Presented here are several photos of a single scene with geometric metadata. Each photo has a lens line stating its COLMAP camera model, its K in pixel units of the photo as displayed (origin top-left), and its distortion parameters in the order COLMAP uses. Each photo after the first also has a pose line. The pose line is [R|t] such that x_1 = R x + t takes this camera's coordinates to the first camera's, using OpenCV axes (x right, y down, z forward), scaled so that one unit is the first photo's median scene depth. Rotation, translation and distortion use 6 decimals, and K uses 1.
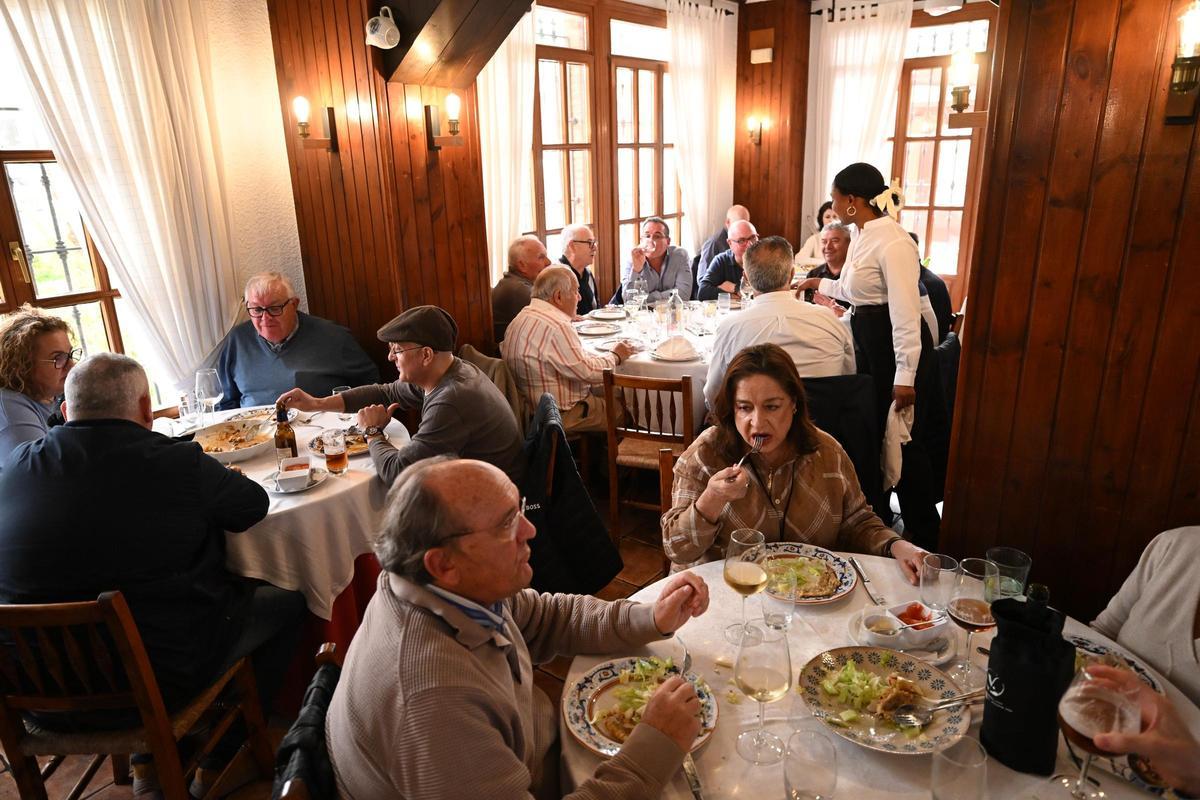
lens RADIAL K [[783.0, 0, 611.2], [0, 783.0, 395.8], [0, 0, 1]] dist [0.007348, 0.000637]
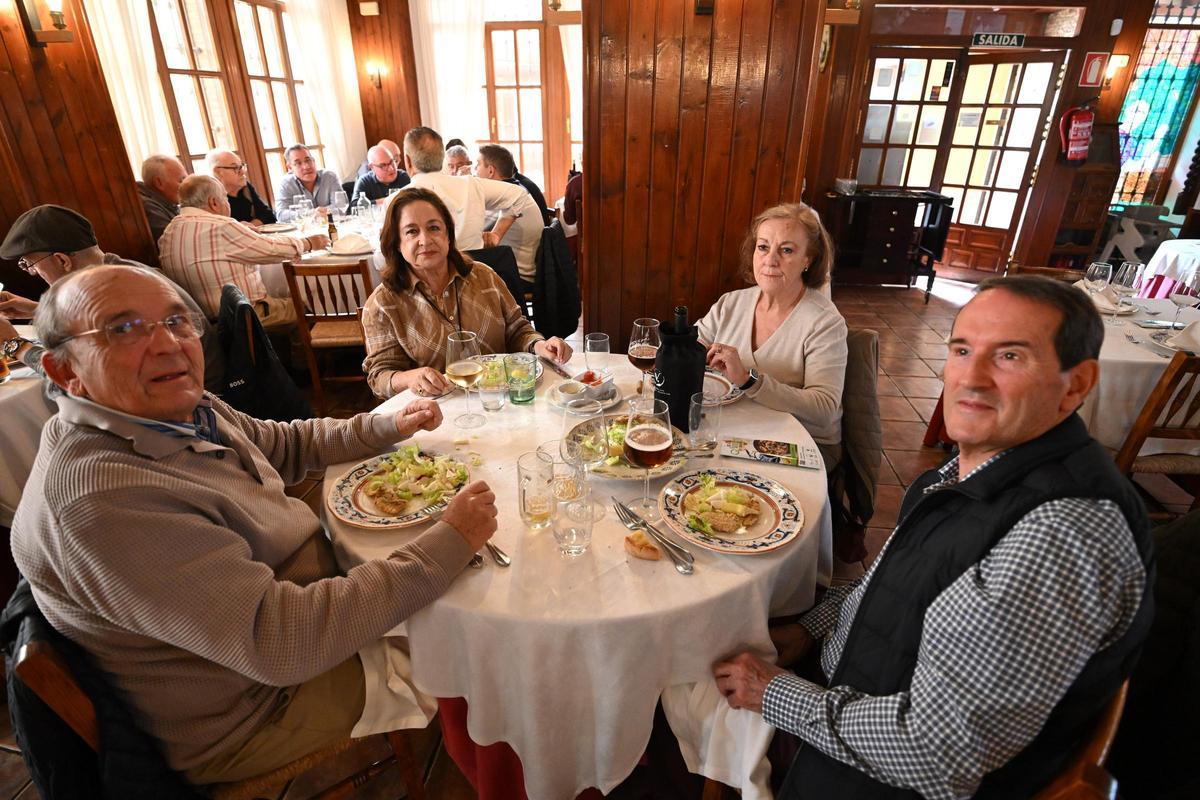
lens RADIAL K [[572.9, 0, 597.9], [0, 572.9, 397.8], [0, 0, 1]] dist [-0.028491, -0.000903]
pose [[0.865683, -0.194494, 0.461264, -0.021667], [0.125411, 0.976314, 0.176302, 0.048050], [-0.484628, -0.094774, 0.869571, 0.046206]]
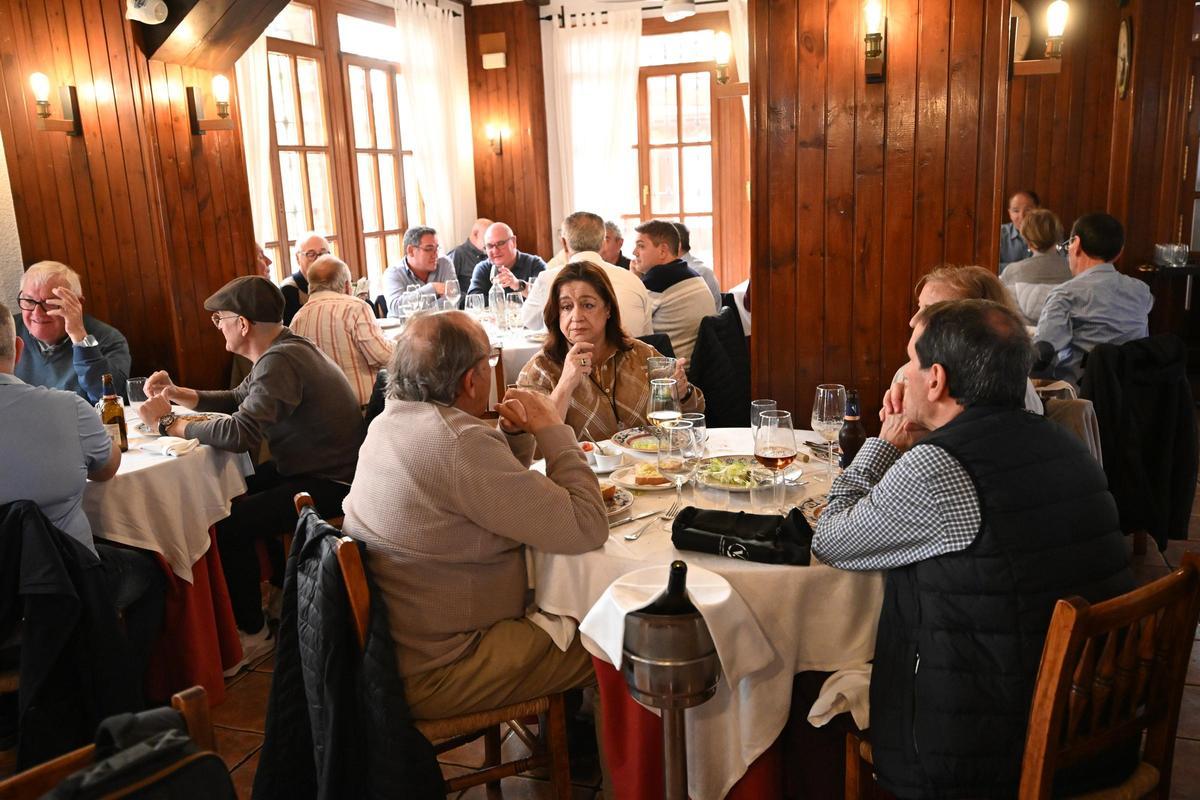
lens RADIAL K [[1007.1, 0, 607.6], [0, 1007.1, 406.7], [0, 0, 1]] dist [0.039084, -0.000327]
pose [[0.945547, -0.084966, 0.314199, -0.125970], [0.115217, 0.990197, -0.078963, 0.113895], [-0.304410, 0.110864, 0.946068, -0.182044]]
